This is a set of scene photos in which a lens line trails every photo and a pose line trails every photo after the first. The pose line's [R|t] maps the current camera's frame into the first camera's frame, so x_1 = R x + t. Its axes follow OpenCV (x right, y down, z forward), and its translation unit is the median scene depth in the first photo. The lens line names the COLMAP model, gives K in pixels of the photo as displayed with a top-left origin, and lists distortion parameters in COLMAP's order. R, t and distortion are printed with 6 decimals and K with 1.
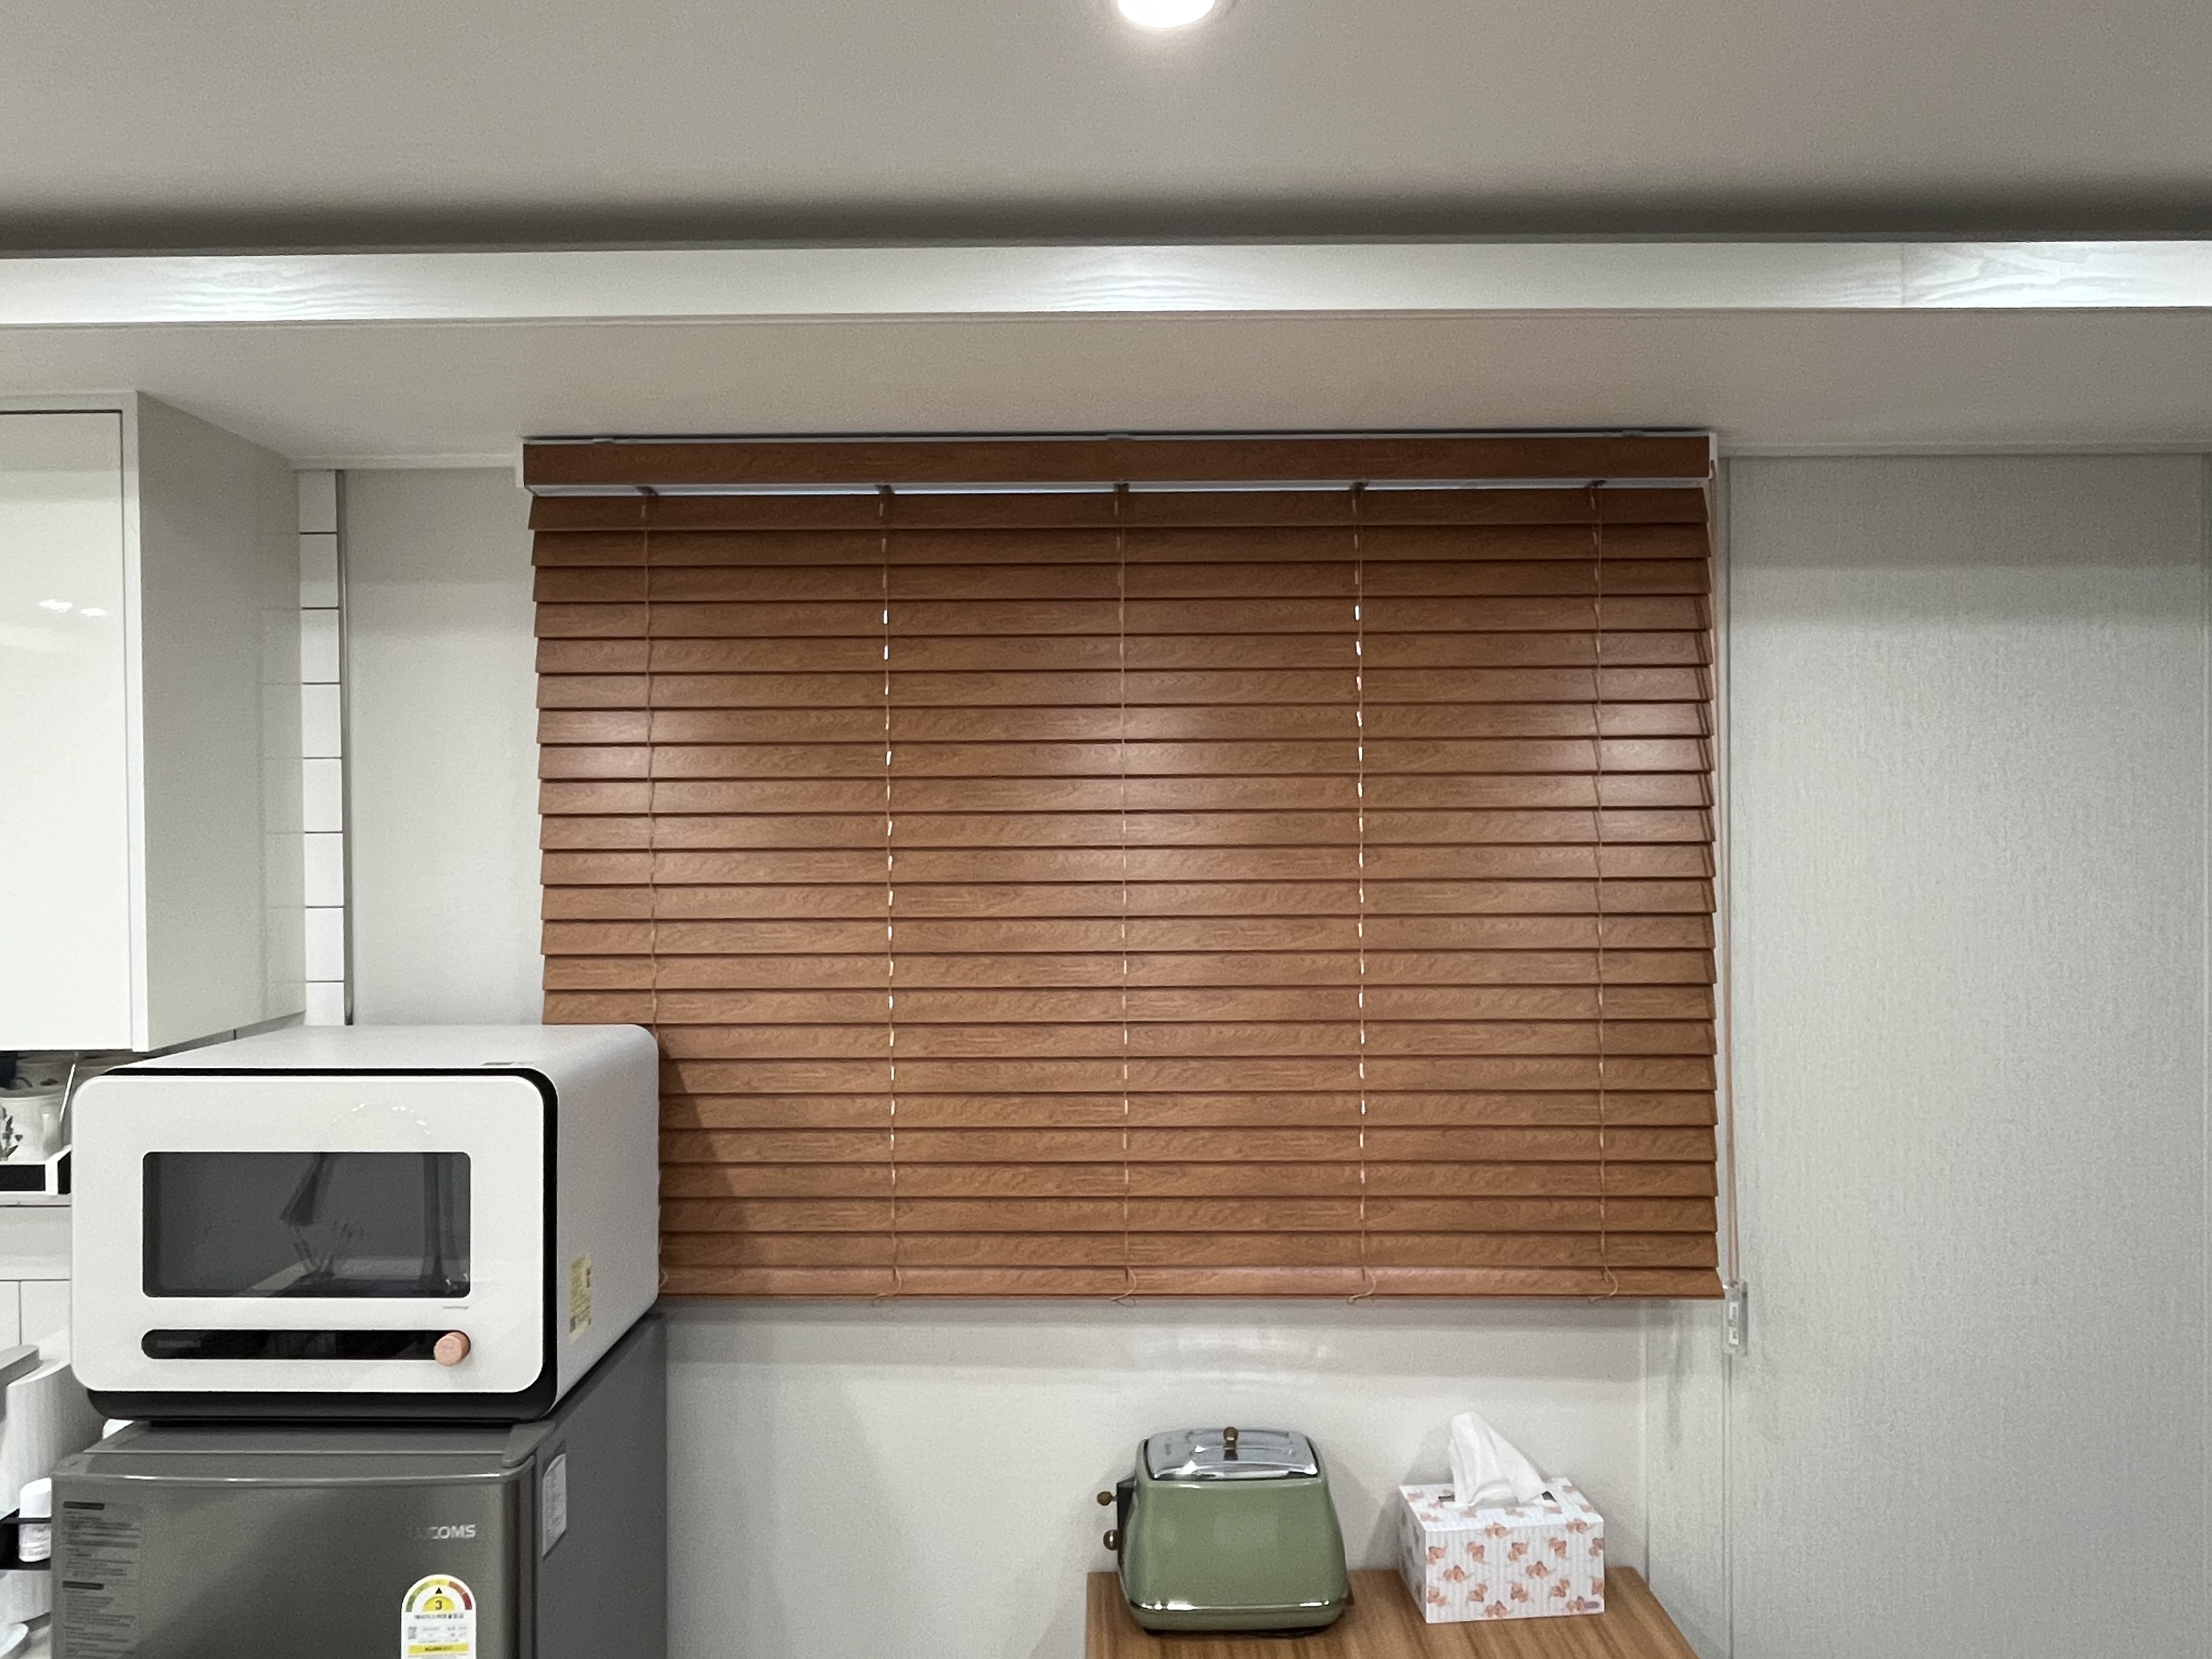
lens RADIAL K [[1323.6, 0, 1098.0], [0, 1323.6, 824.0], [0, 0, 1]] dist [-0.002952, -0.000198]
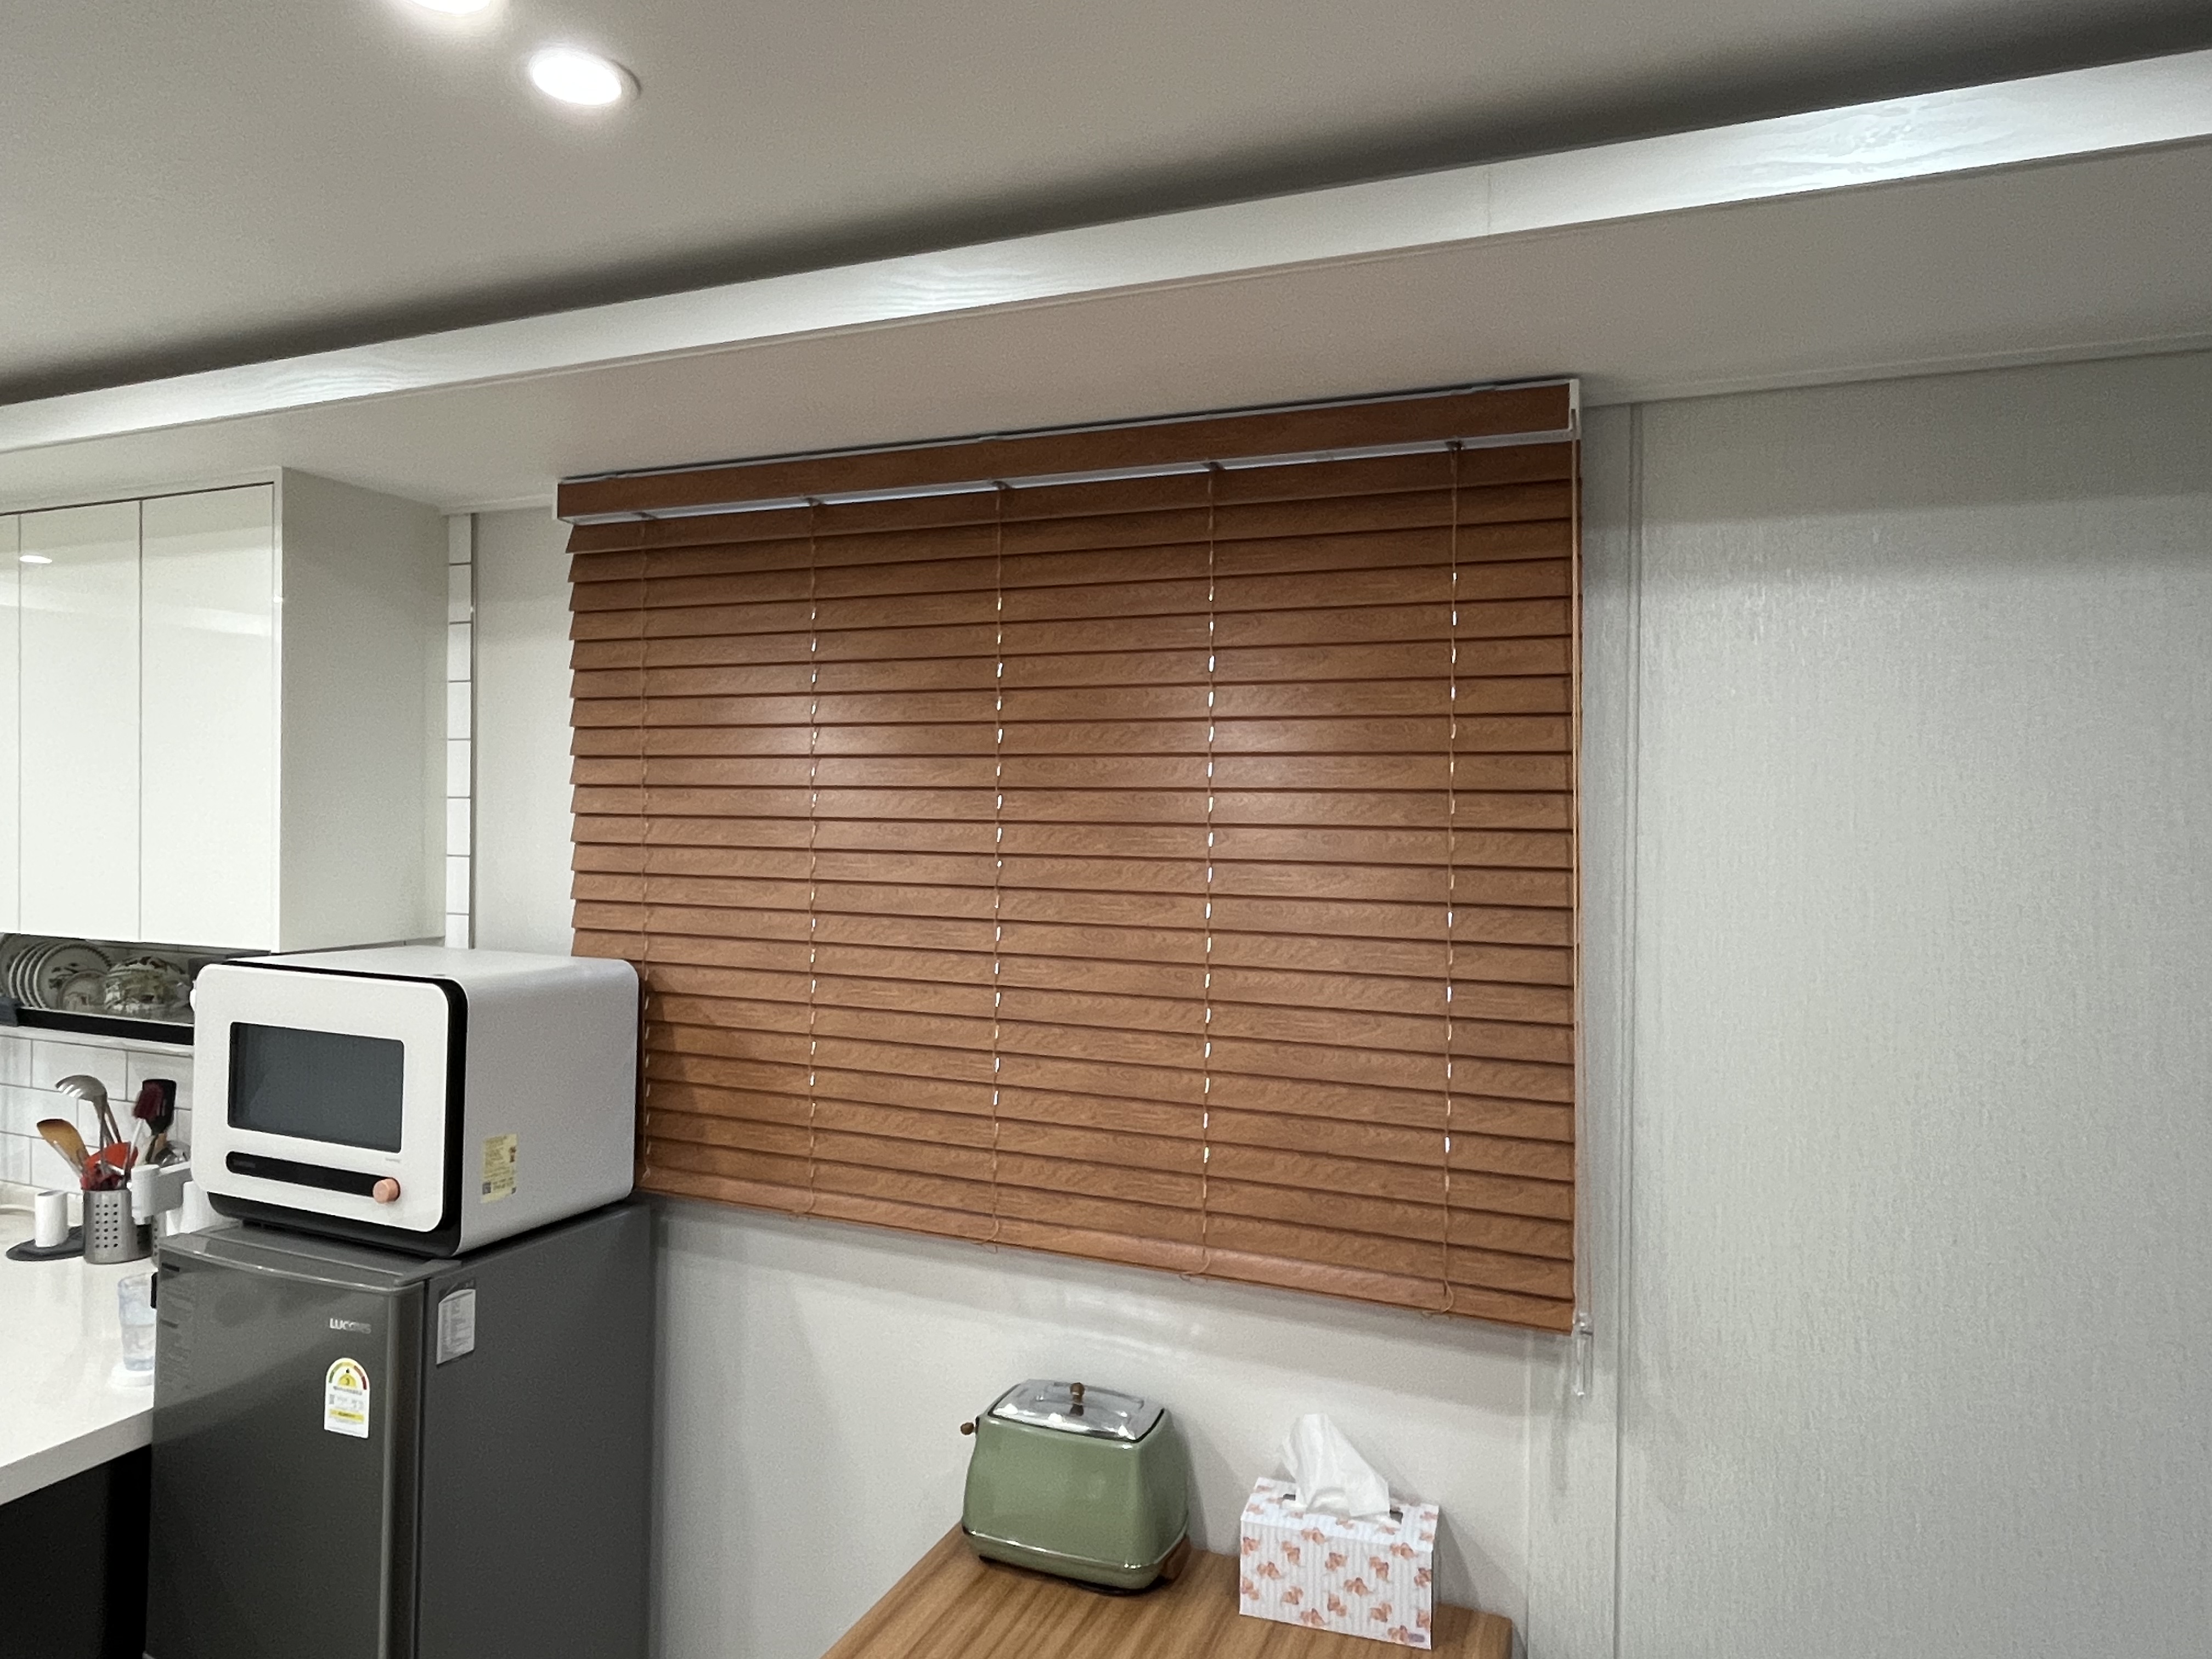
lens RADIAL K [[1323.6, 0, 1095.4], [0, 1323.6, 816.2], [0, 0, 1]] dist [-0.002952, -0.000198]
pose [[0.930997, 0.020789, -0.364434, 0.482018], [-0.022677, 0.999742, -0.000902, 0.012424], [0.364321, 0.009104, 0.931229, 0.035172]]
